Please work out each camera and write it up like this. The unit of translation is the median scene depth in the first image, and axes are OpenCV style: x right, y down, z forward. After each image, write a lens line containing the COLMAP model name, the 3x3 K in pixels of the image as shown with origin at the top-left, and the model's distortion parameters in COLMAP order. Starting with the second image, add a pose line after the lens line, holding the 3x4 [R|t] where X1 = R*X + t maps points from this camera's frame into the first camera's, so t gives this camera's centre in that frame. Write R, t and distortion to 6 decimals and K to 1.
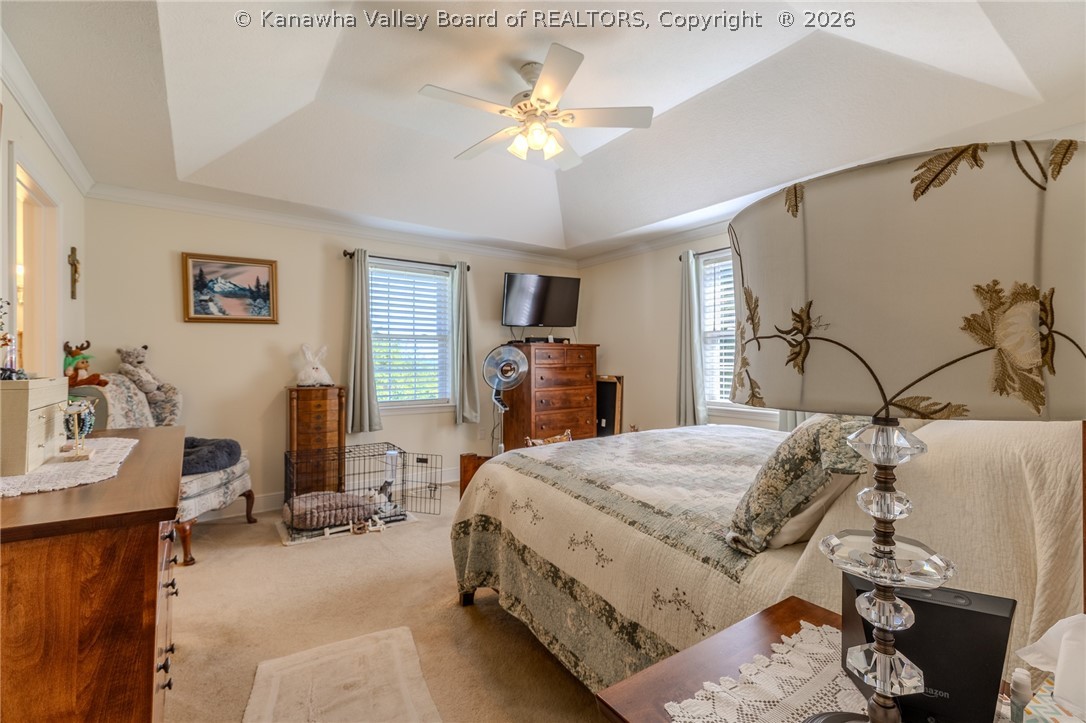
lens RADIAL K [[490.8, 0, 547.3], [0, 490.8, 359.5], [0, 0, 1]] dist [0.003059, 0.000324]
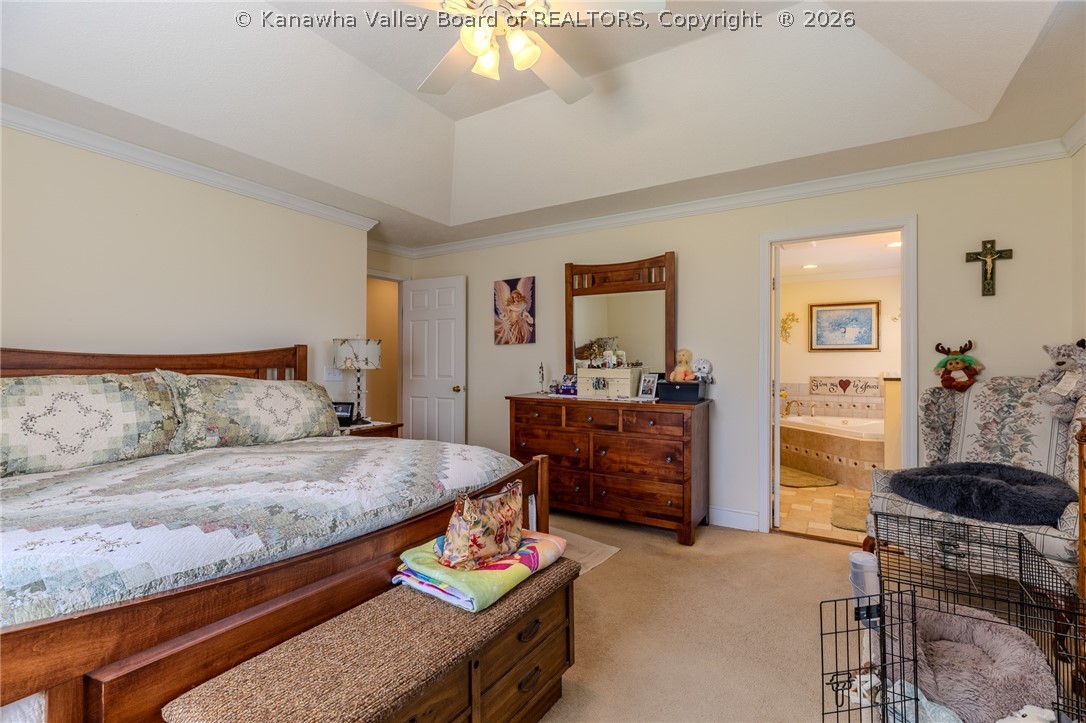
lens RADIAL K [[490.8, 0, 538.3], [0, 490.8, 359.4], [0, 0, 1]] dist [0.003059, 0.000324]
pose [[-0.924261, -0.003471, -0.381745, 0.187163], [-0.001084, 0.999978, -0.006469, 0.004874], [0.381759, -0.005566, -0.924245, 1.601272]]
